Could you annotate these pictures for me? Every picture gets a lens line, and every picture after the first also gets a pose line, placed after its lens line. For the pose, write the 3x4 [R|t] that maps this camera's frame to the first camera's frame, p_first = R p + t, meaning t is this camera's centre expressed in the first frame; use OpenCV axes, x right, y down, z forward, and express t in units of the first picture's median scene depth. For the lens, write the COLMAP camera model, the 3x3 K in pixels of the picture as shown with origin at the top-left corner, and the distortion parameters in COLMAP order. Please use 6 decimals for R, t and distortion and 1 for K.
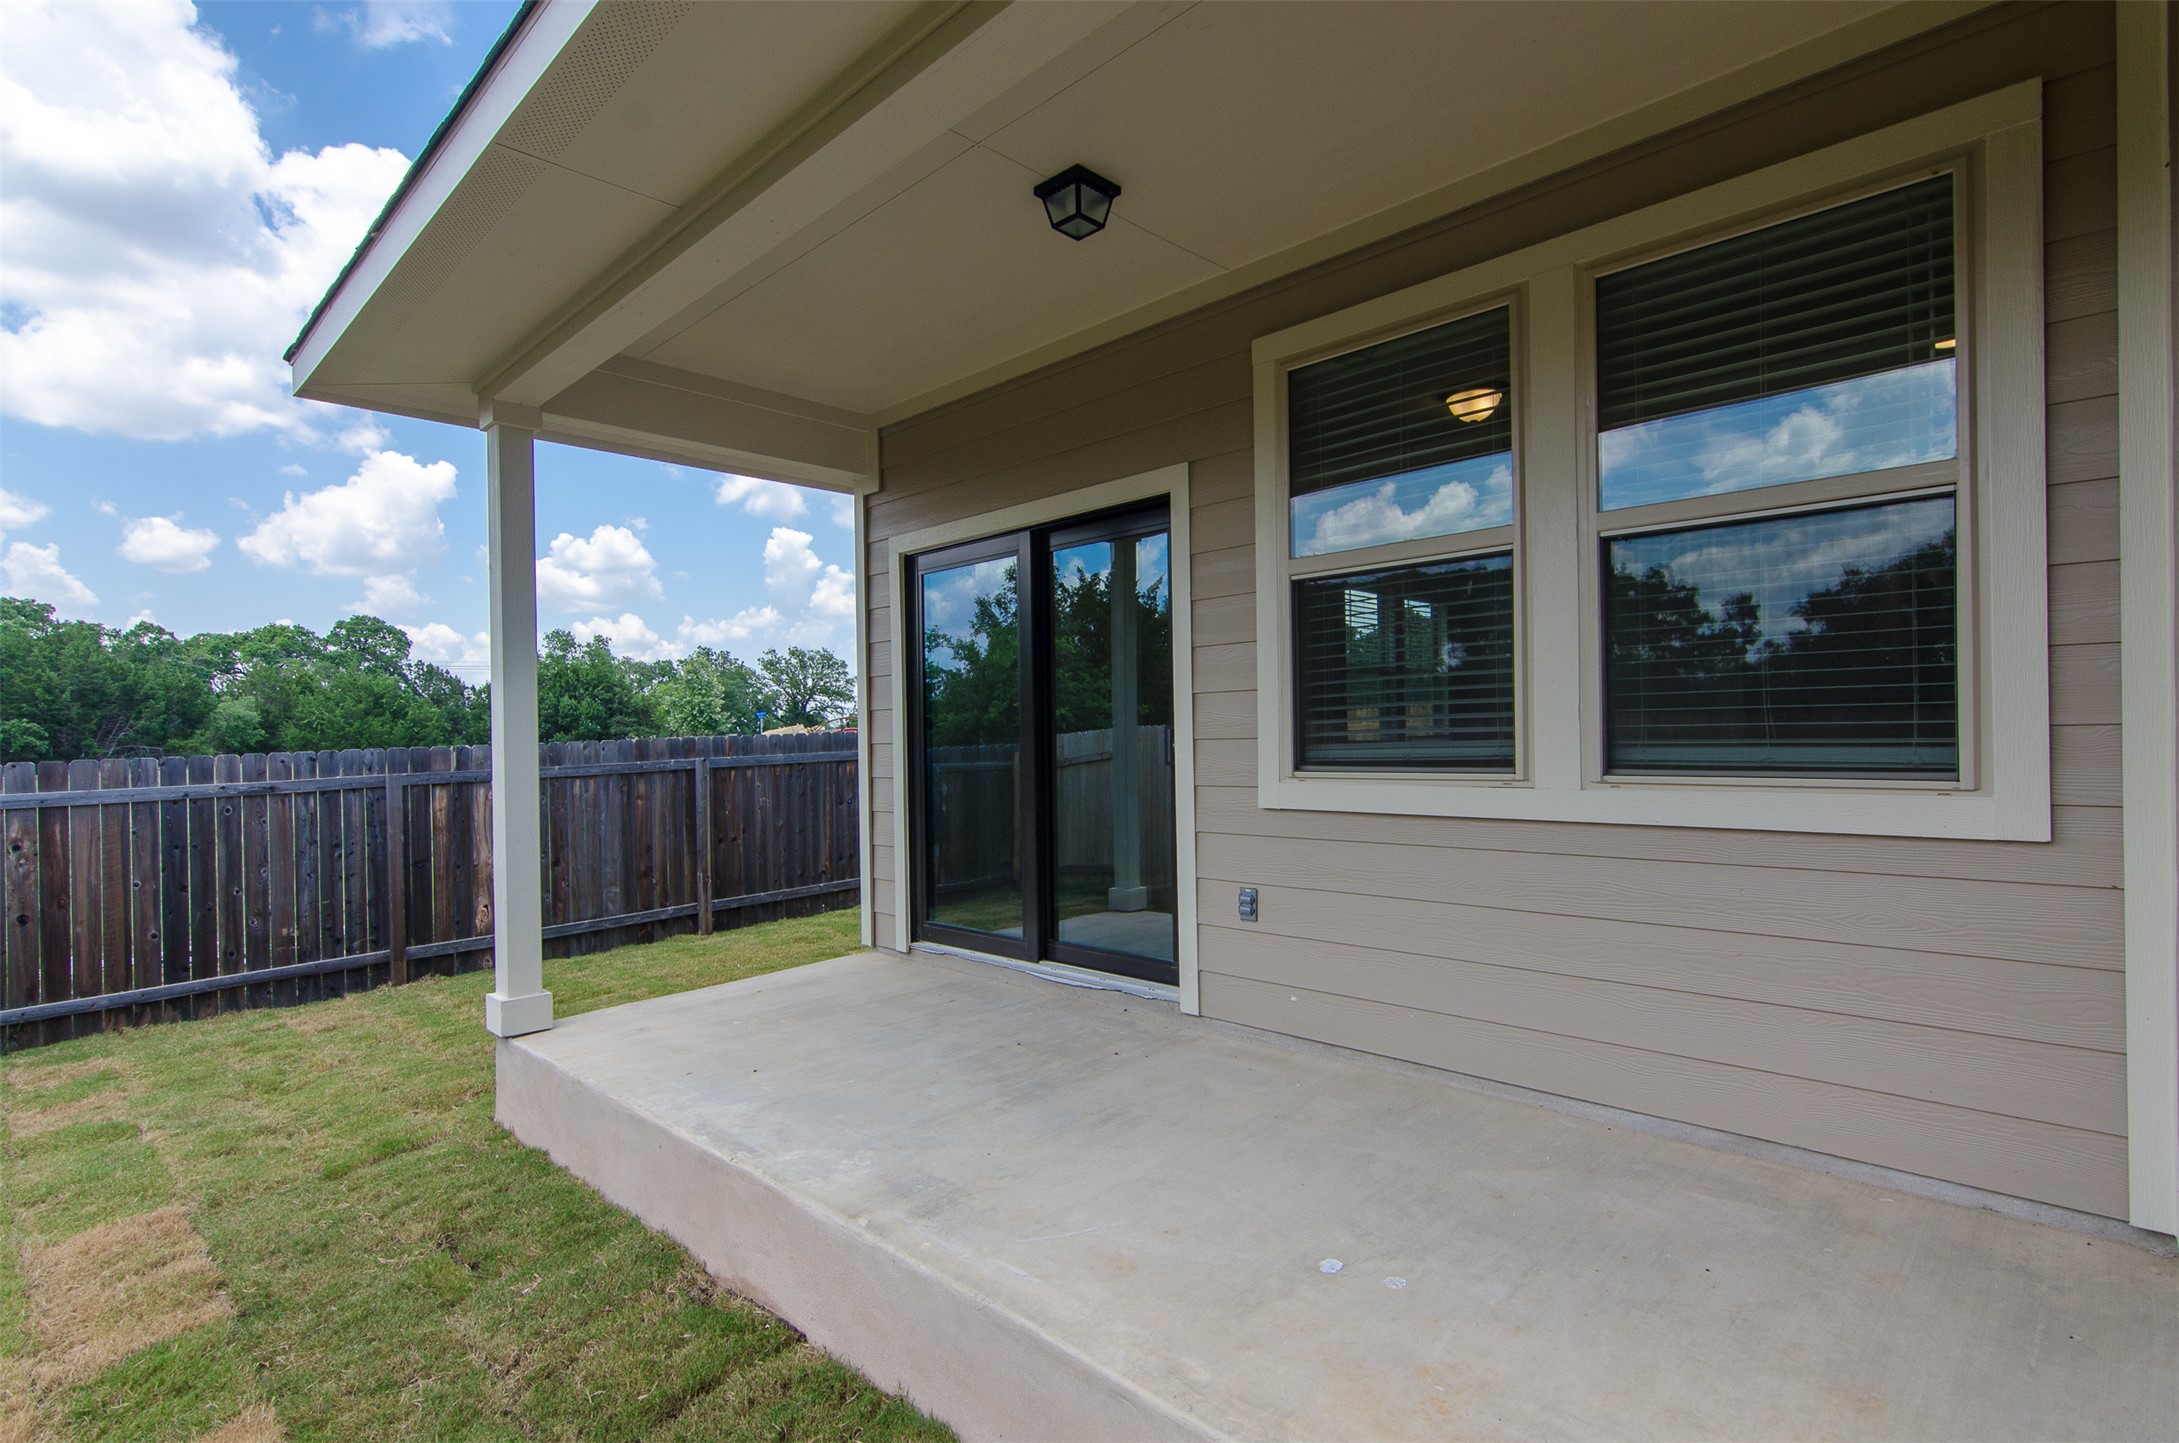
lens RADIAL K [[1032.7, 0, 1089.5], [0, 1032.7, 721.5], [0, 0, 1]] dist [-0.002106, 0.000604]
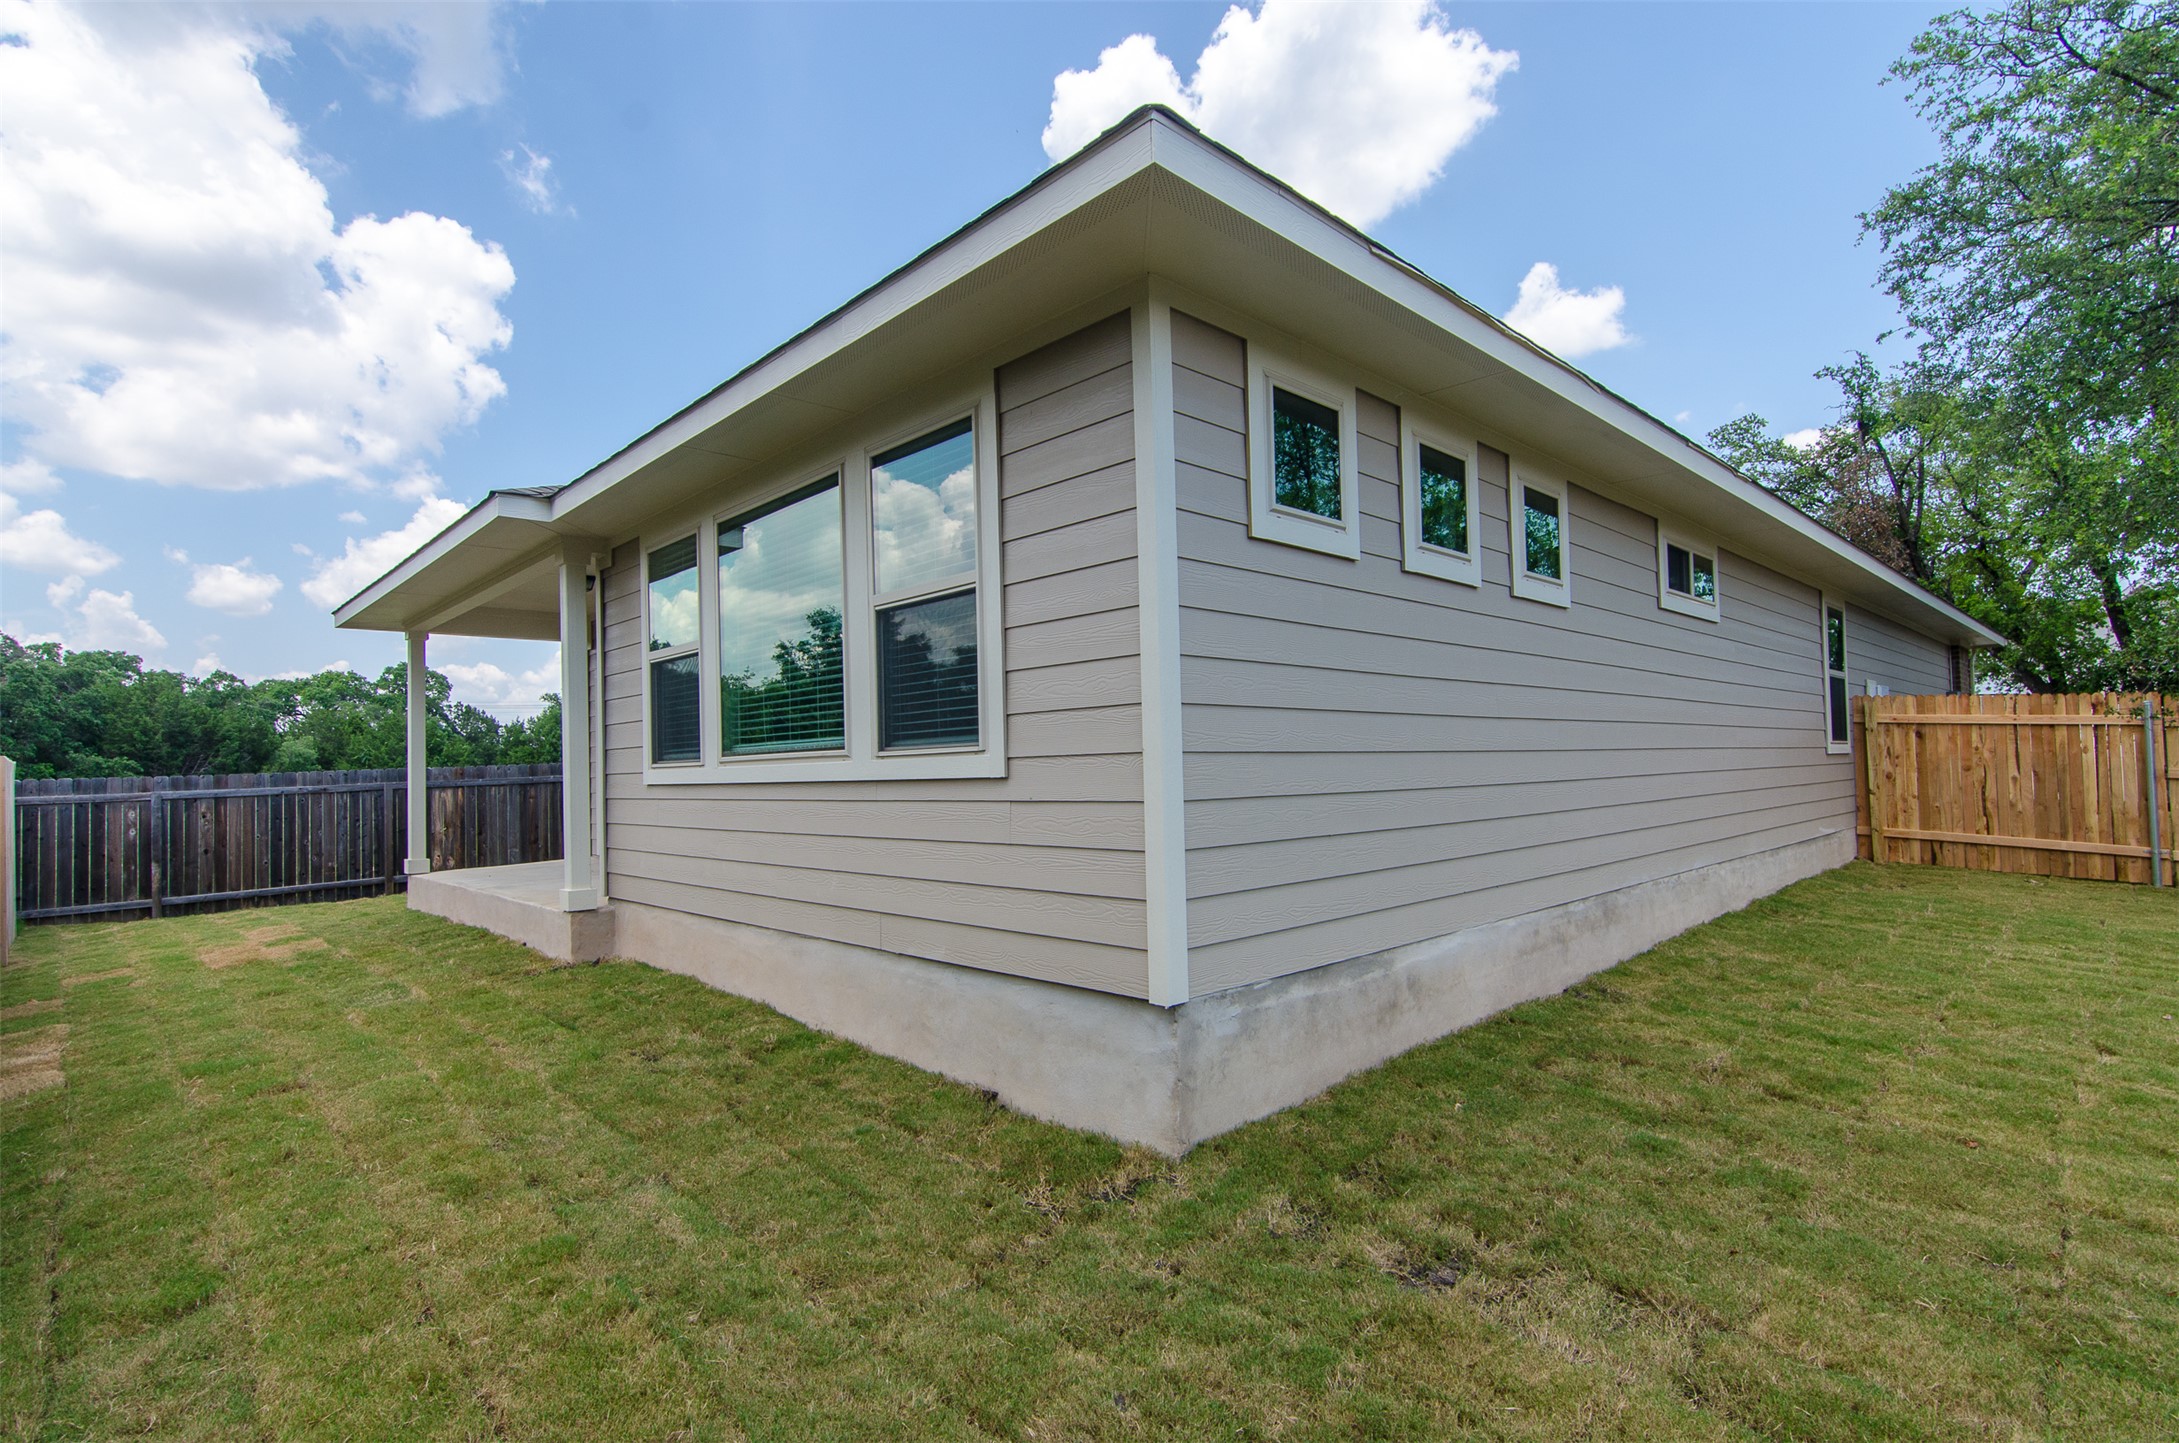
lens RADIAL K [[1067.6, 0, 1089.5], [0, 1067.6, 721.5], [0, 0, 1]] dist [0.002429, 0.000522]
pose [[0.998657, -0.007854, -0.051208, 0.091574], [0.006269, 0.999498, -0.031058, 0.001204], [0.051426, 0.030695, 0.998205, -0.114735]]
